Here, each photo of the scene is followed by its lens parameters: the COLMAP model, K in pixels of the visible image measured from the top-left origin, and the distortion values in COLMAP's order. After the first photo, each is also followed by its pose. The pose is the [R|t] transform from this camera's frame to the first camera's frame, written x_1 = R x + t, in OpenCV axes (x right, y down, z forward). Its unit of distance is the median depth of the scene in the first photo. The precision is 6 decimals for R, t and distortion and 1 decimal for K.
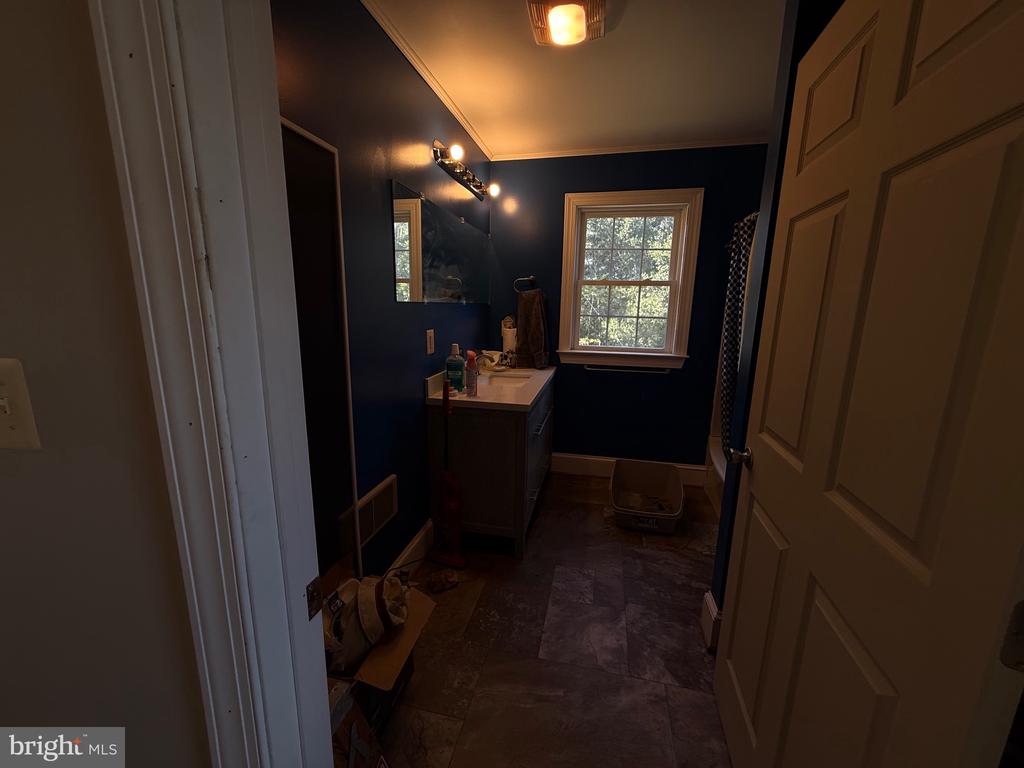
lens RADIAL K [[408.5, 0, 510.7], [0, 408.5, 384.9], [0, 0, 1]] dist [-0.003913, 0.000579]
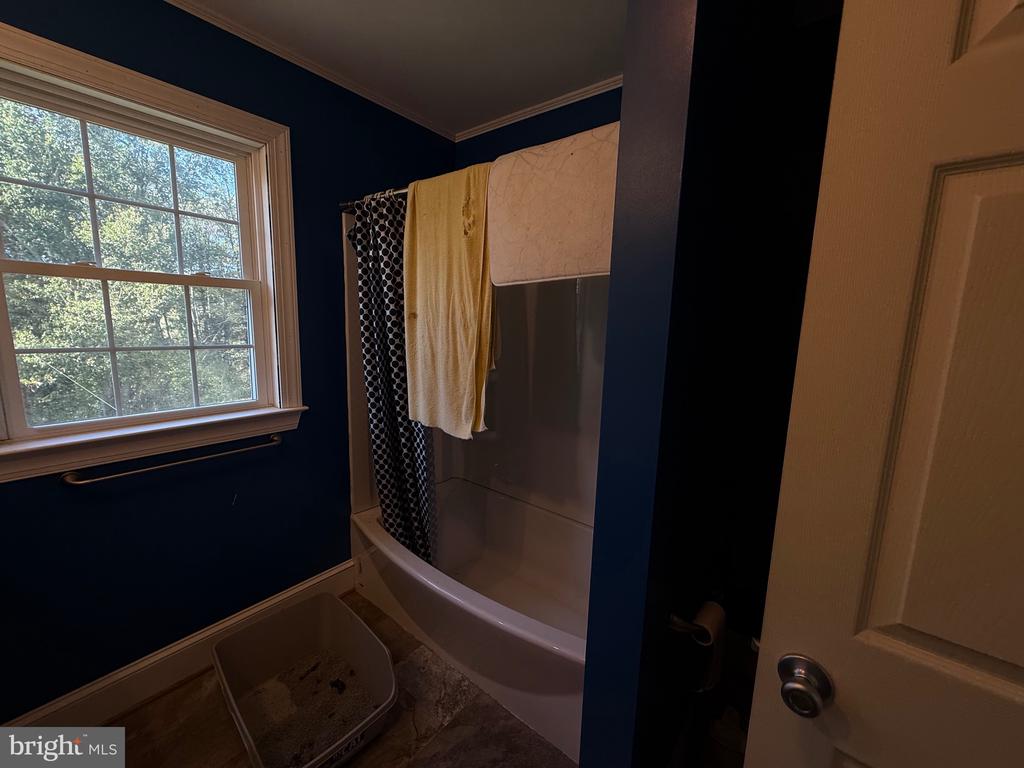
lens RADIAL K [[408.5, 0, 510.8], [0, 408.5, 385.9], [0, 0, 1]] dist [-0.003913, 0.000579]
pose [[0.430197, -0.145445, 0.890941, 0.028556], [0.157099, 0.983938, 0.084771, -0.104297], [-0.888960, 0.103498, 0.446136, 0.448380]]
